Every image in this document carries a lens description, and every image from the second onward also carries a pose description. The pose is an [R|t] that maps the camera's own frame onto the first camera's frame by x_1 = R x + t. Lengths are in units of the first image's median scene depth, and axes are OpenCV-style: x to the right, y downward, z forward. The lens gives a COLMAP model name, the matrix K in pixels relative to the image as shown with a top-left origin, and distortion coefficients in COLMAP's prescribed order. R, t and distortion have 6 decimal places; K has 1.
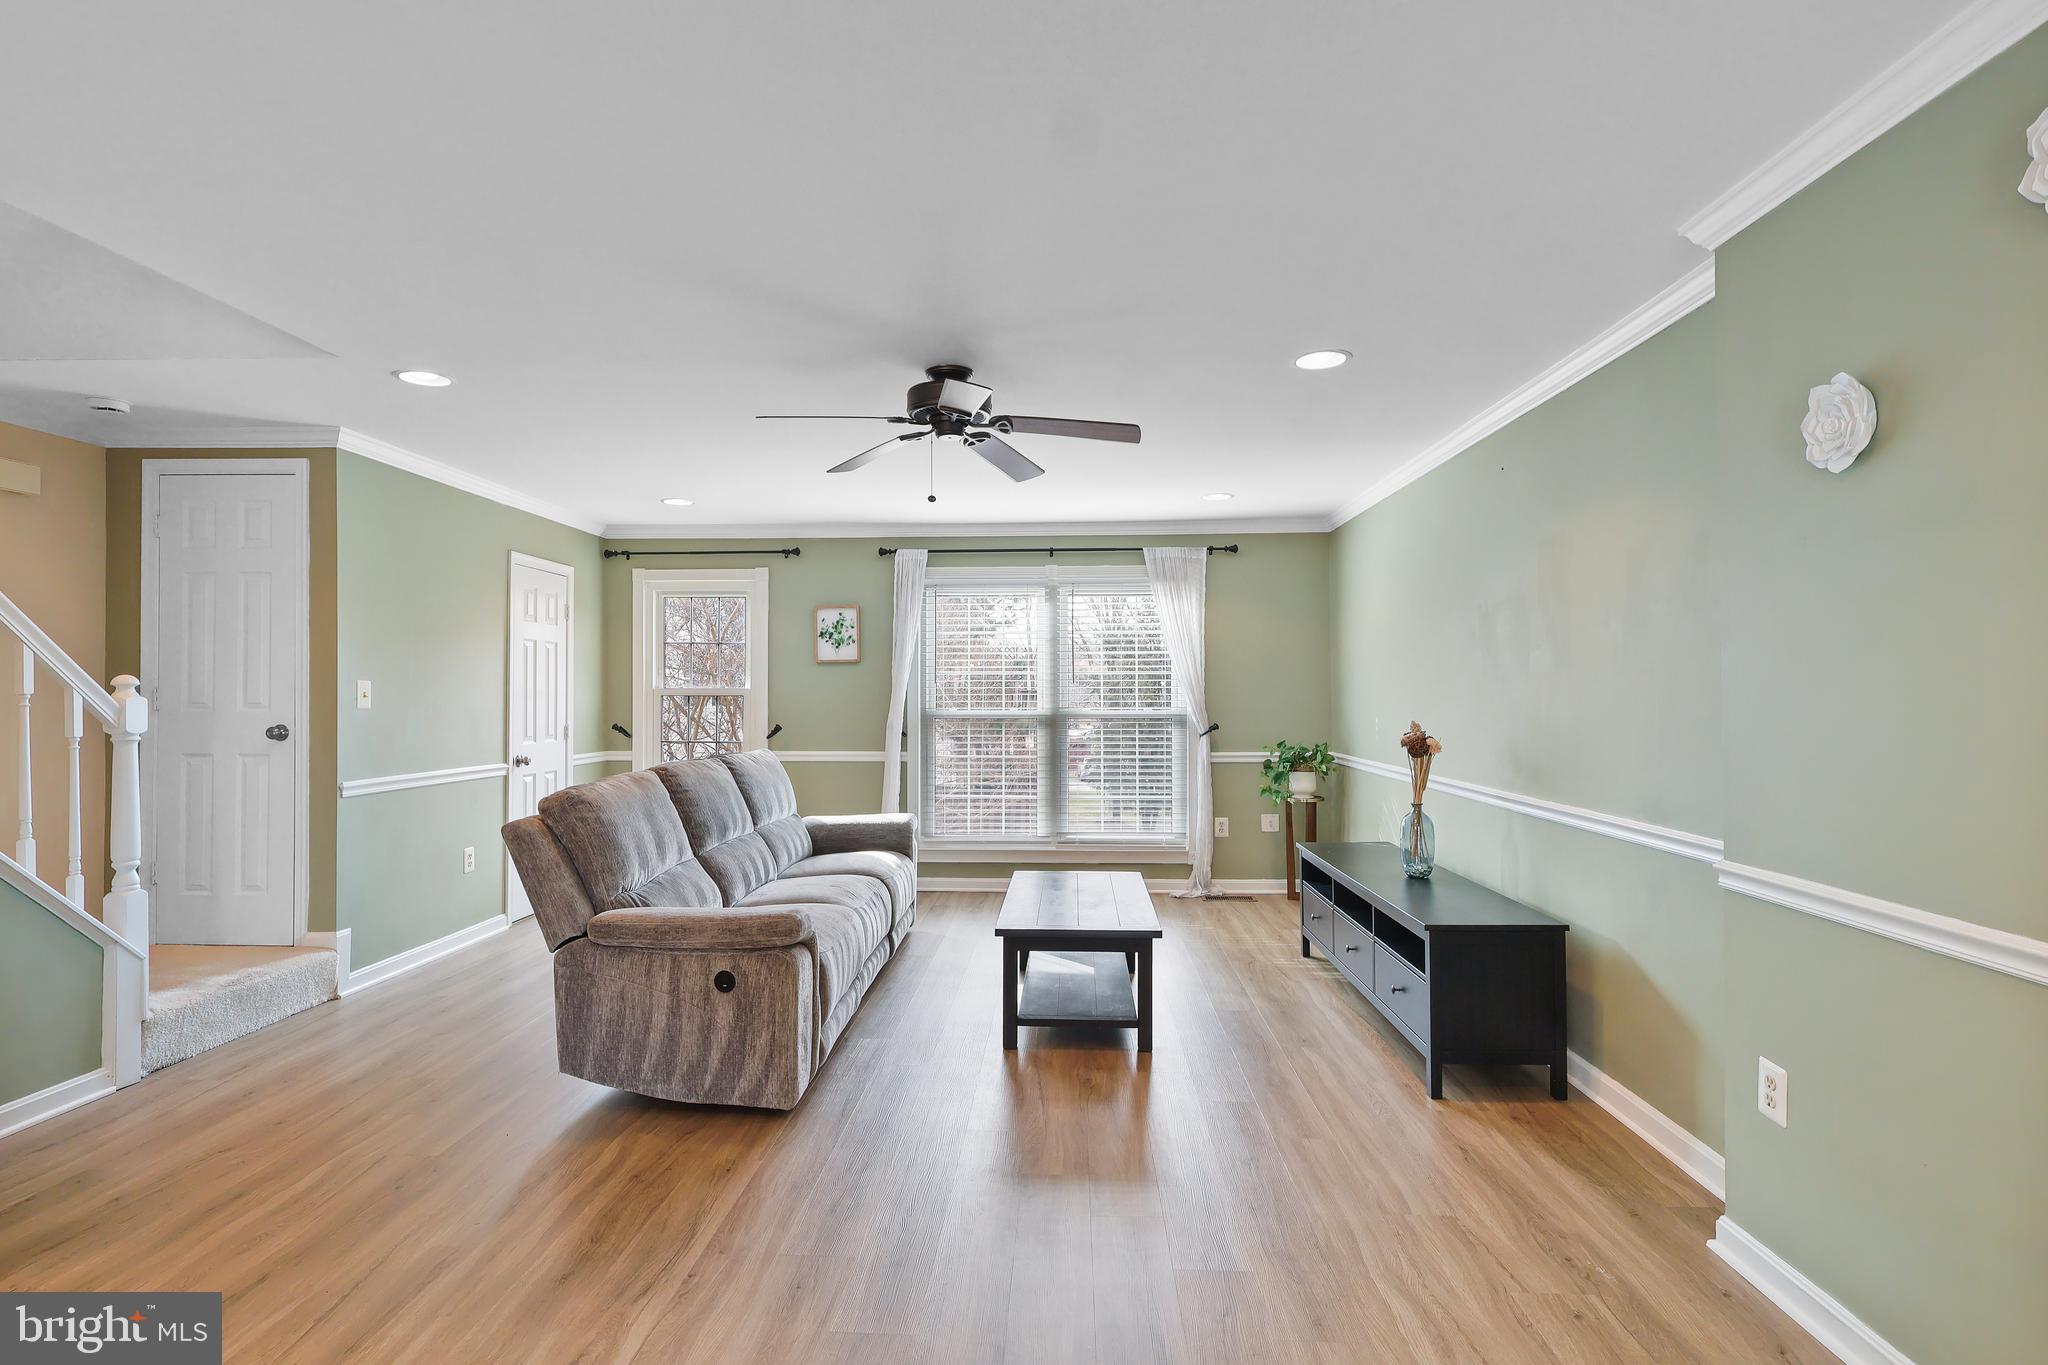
lens RADIAL K [[1025.3, 0, 1027.9], [0, 1025.3, 691.6], [0, 0, 1]] dist [0.001345, 0.002679]
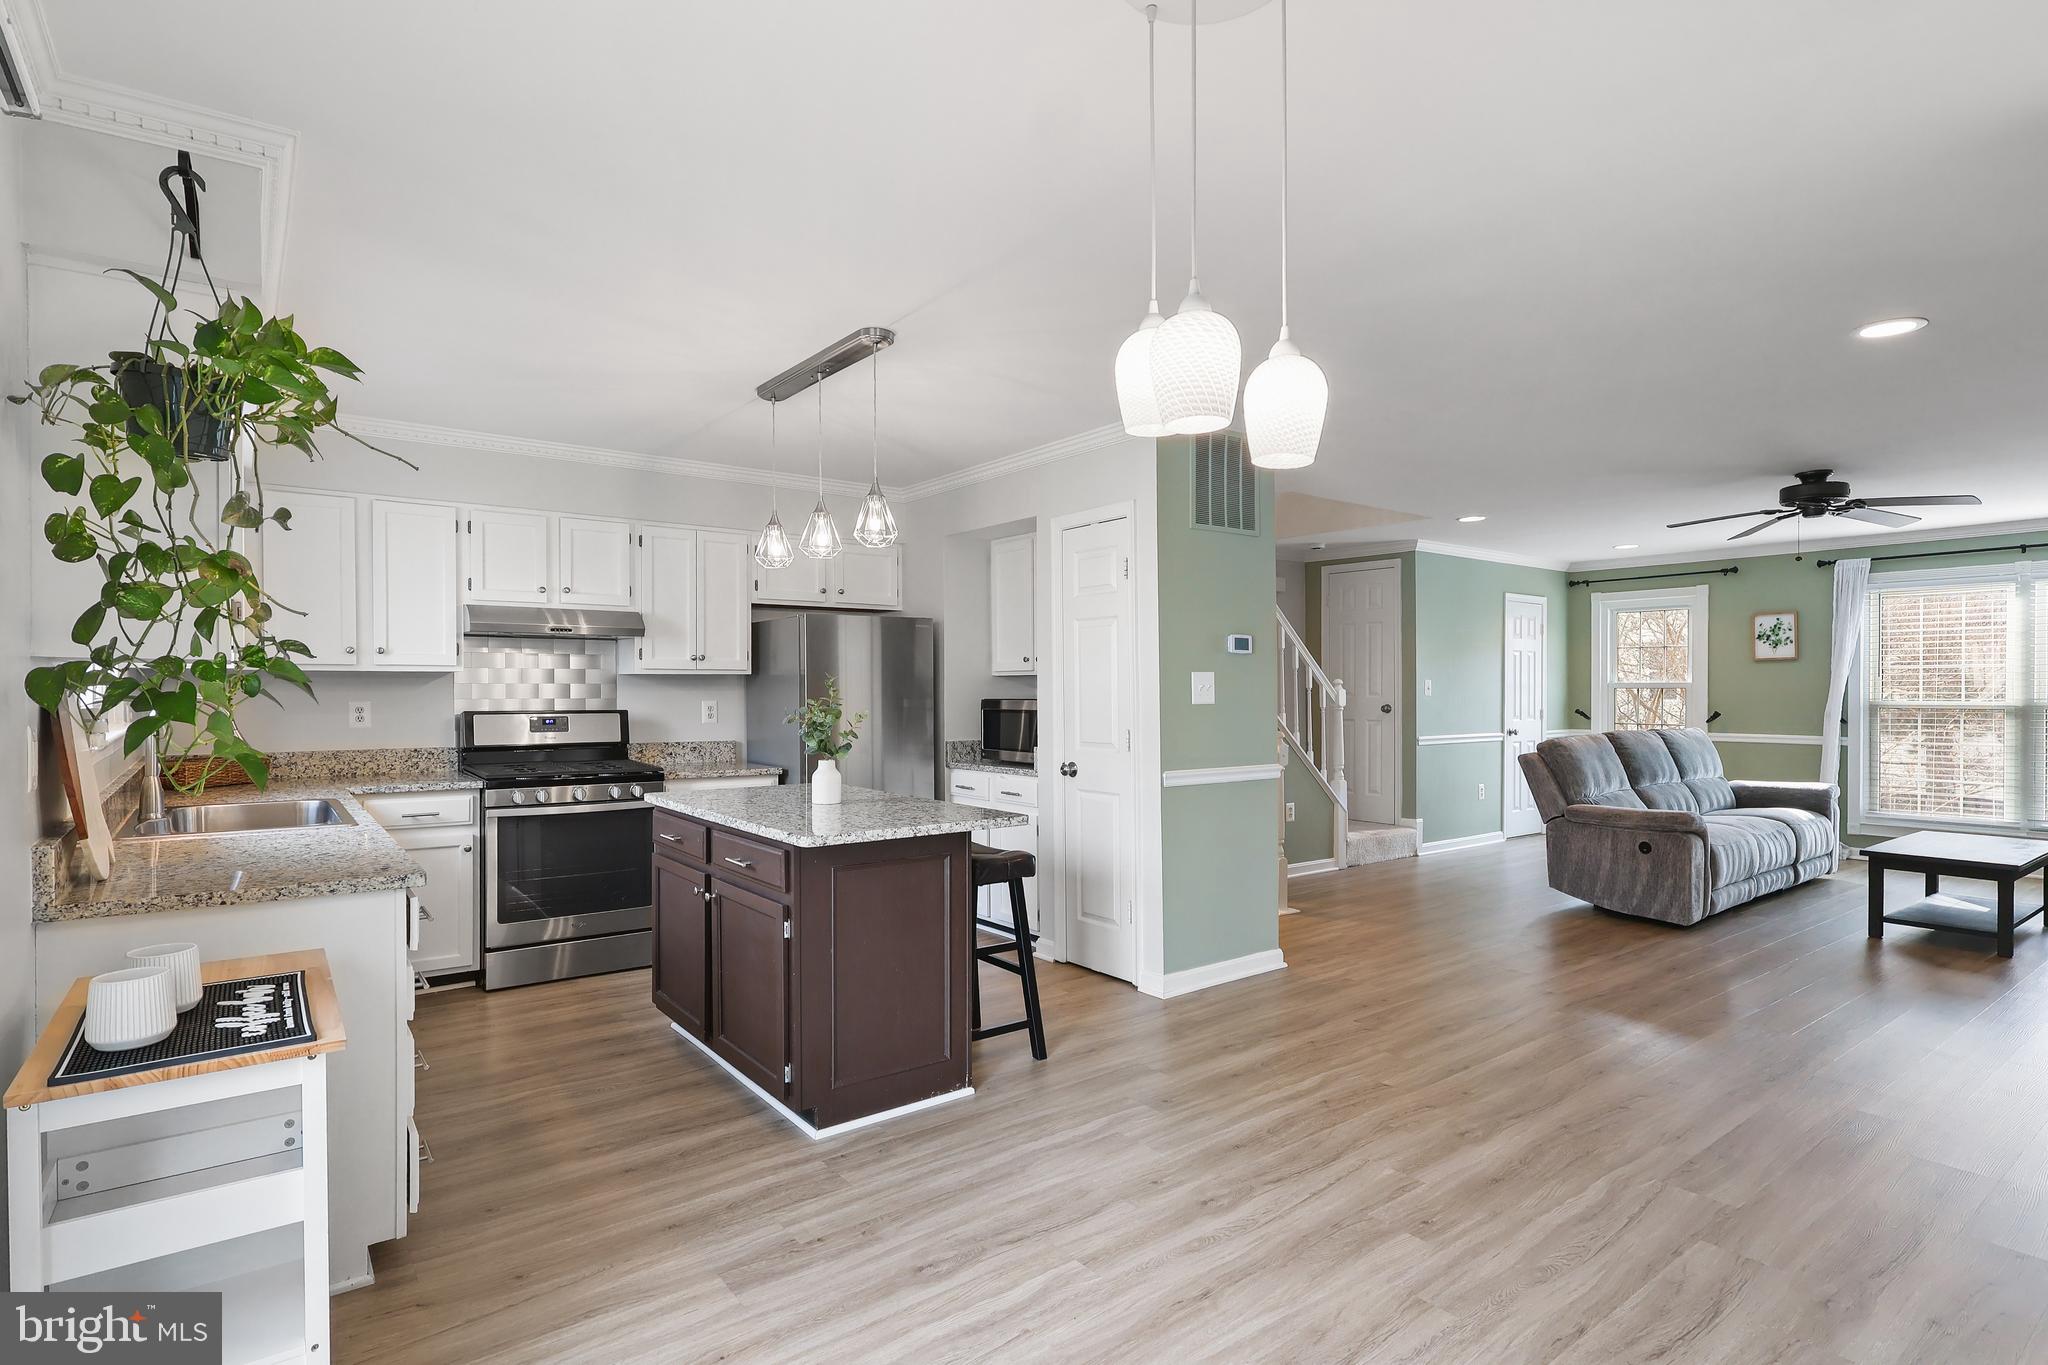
lens RADIAL K [[1025.3, 0, 1028.0], [0, 1025.3, 696.0], [0, 0, 1]] dist [0.001345, 0.002679]
pose [[0.643551, 0.003176, -0.765397, 0.265456], [0.004861, 0.999954, 0.008237, -0.001056], [0.765388, -0.009021, 0.643506, -0.678142]]
